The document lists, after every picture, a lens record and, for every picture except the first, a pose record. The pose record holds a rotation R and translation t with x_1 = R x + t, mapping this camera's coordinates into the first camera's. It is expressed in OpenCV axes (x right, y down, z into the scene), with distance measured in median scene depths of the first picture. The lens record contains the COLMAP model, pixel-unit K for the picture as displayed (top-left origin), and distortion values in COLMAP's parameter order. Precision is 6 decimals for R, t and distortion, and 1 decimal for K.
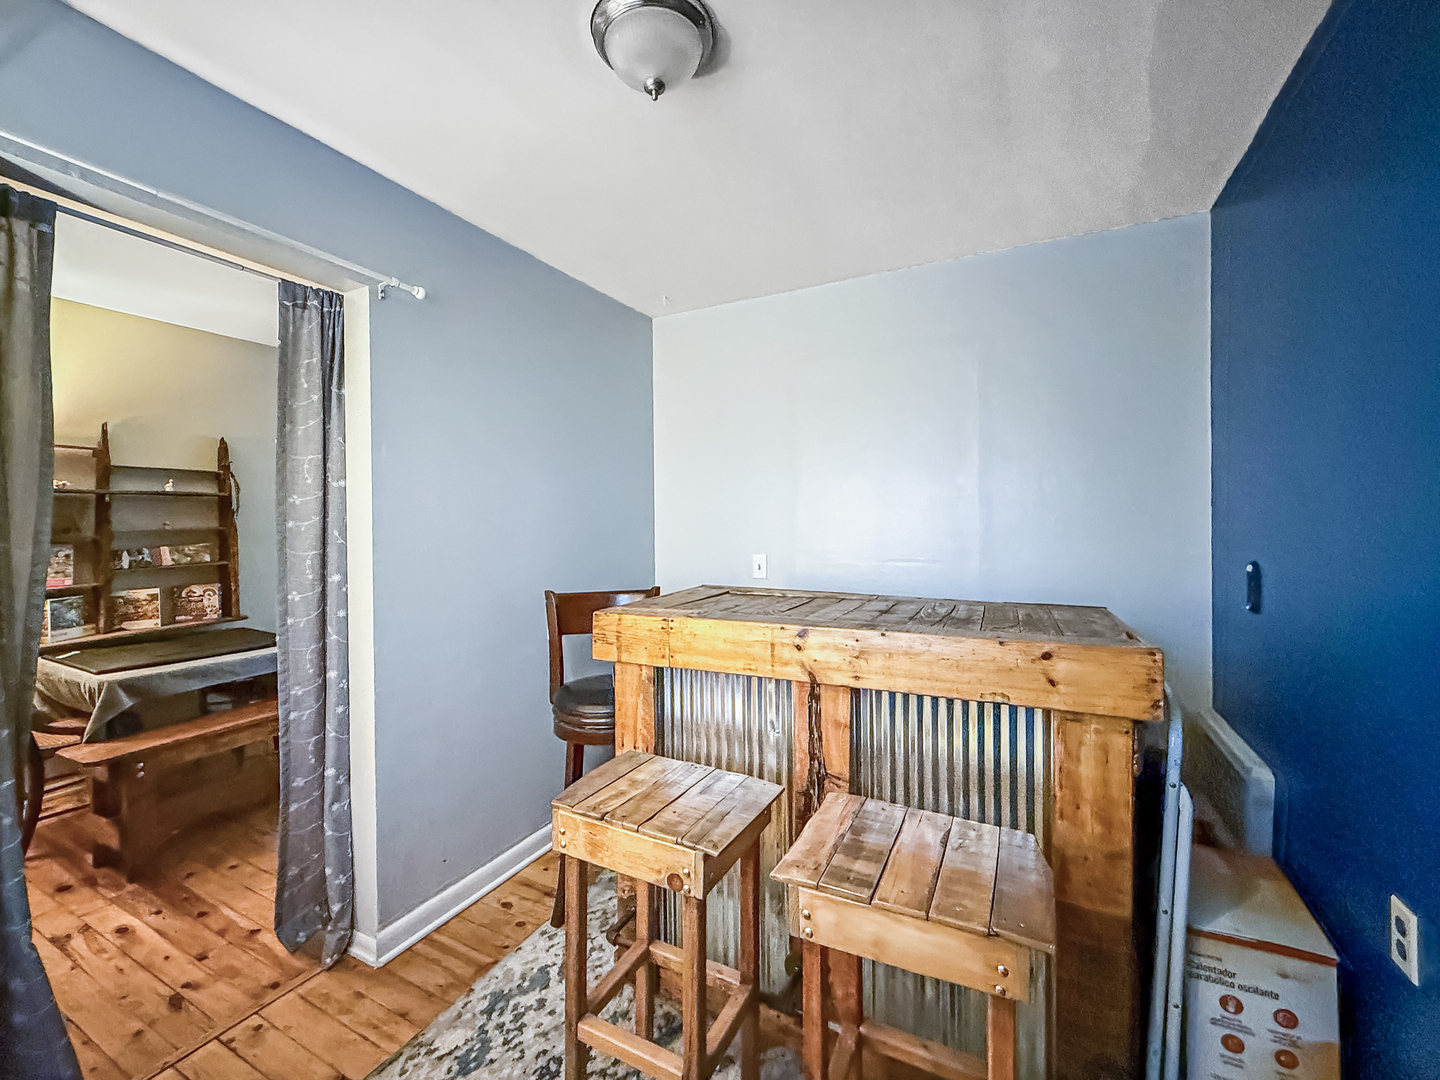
lens RADIAL K [[605.9, 0, 714.3], [0, 605.9, 525.2], [0, 0, 1]] dist [0.000544, 0.000122]
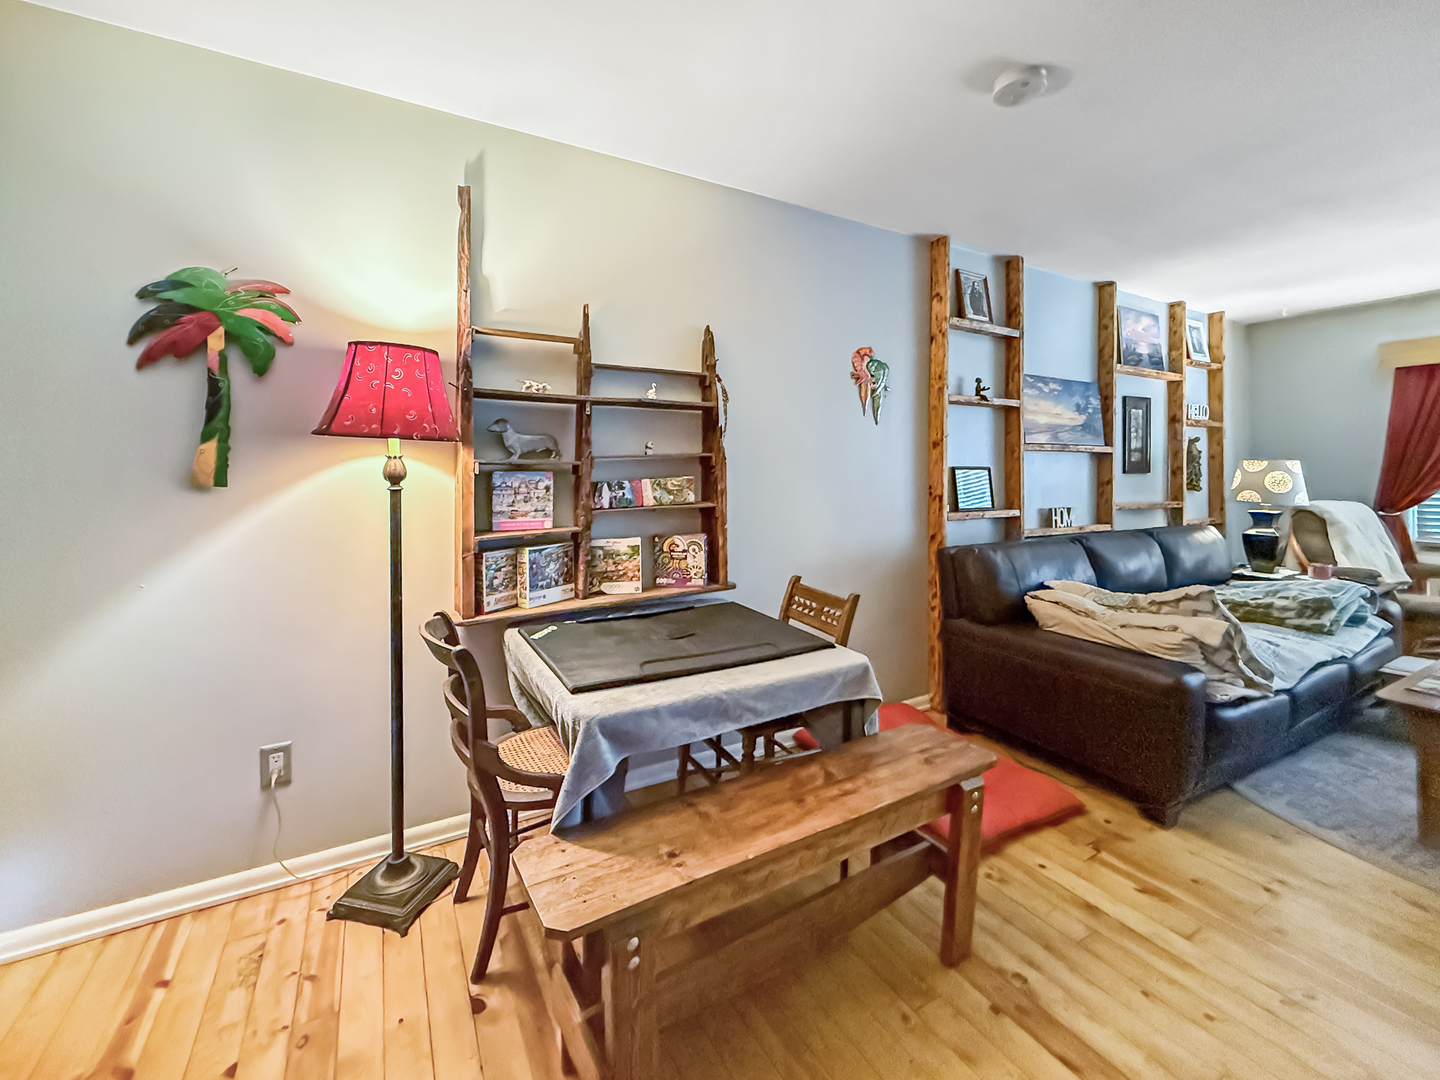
lens RADIAL K [[602.8, 0, 717.4], [0, 602.8, 479.1], [0, 0, 1]] dist [0.000587, 0.000117]
pose [[0.838315, 0.015743, -0.544958, -0.475415], [-0.010684, 0.999865, 0.012449, 0.027206], [0.545081, -0.004614, 0.838371, 0.477811]]
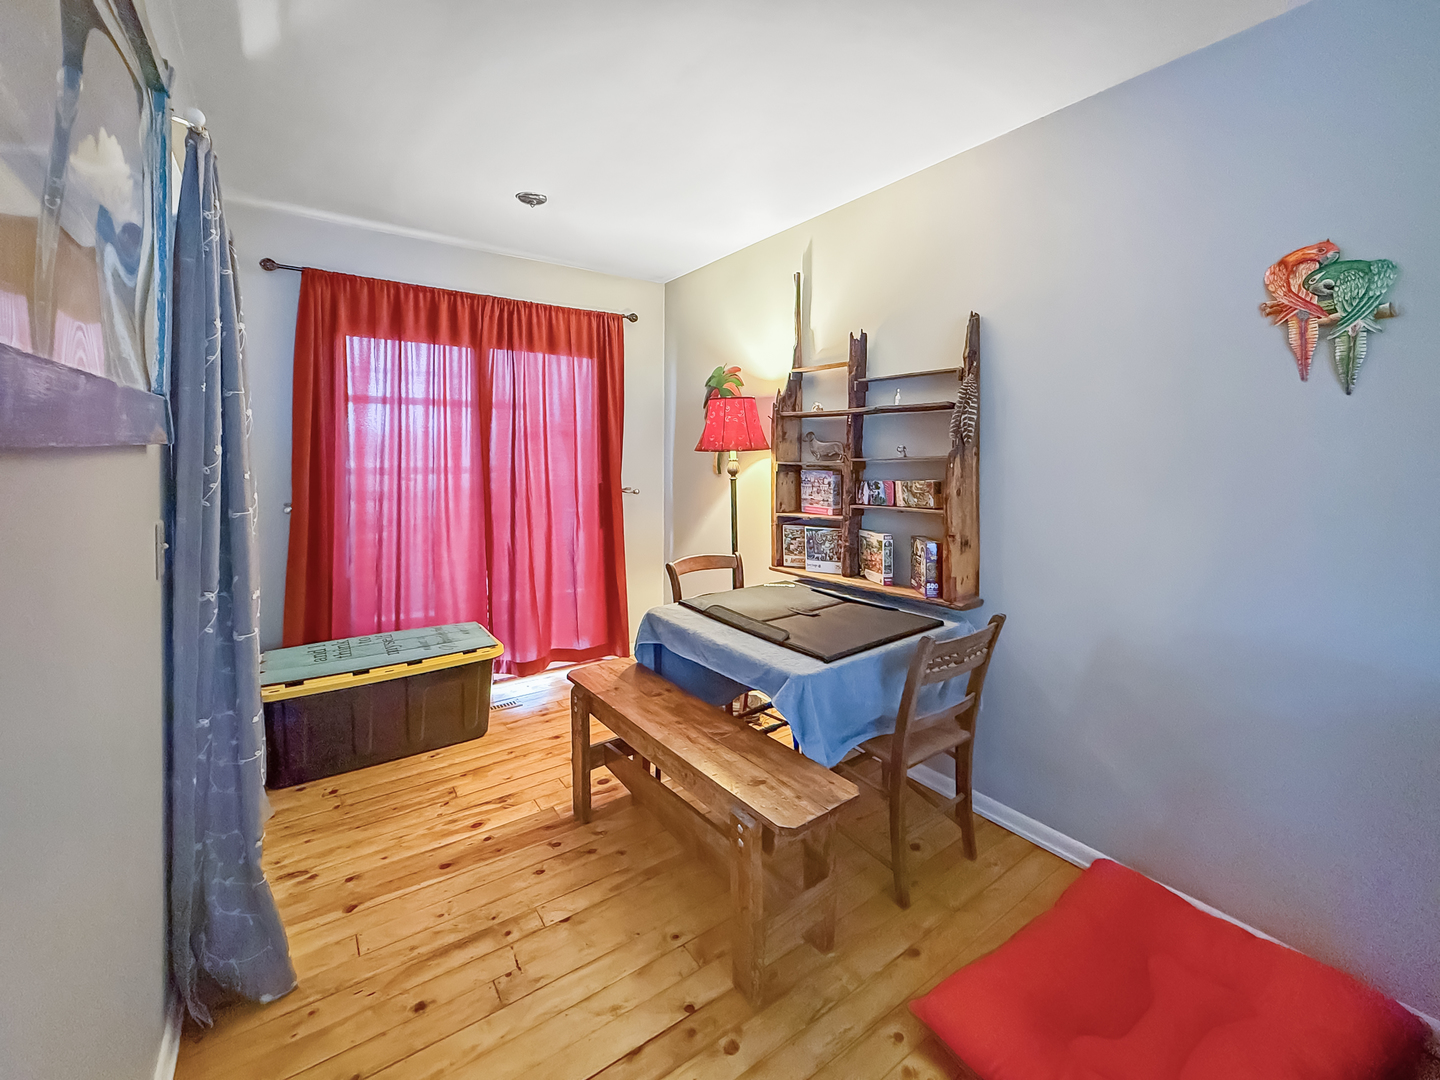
lens RADIAL K [[618.5, 0, 718.9], [0, 618.5, 473.2], [0, 0, 1]] dist [0.000396, 0.000125]
pose [[-0.454979, 0.035209, -0.889806, -0.140575], [-0.008792, 0.998992, 0.044025, -0.005071], [0.890459, 0.027854, -0.454210, 1.197571]]
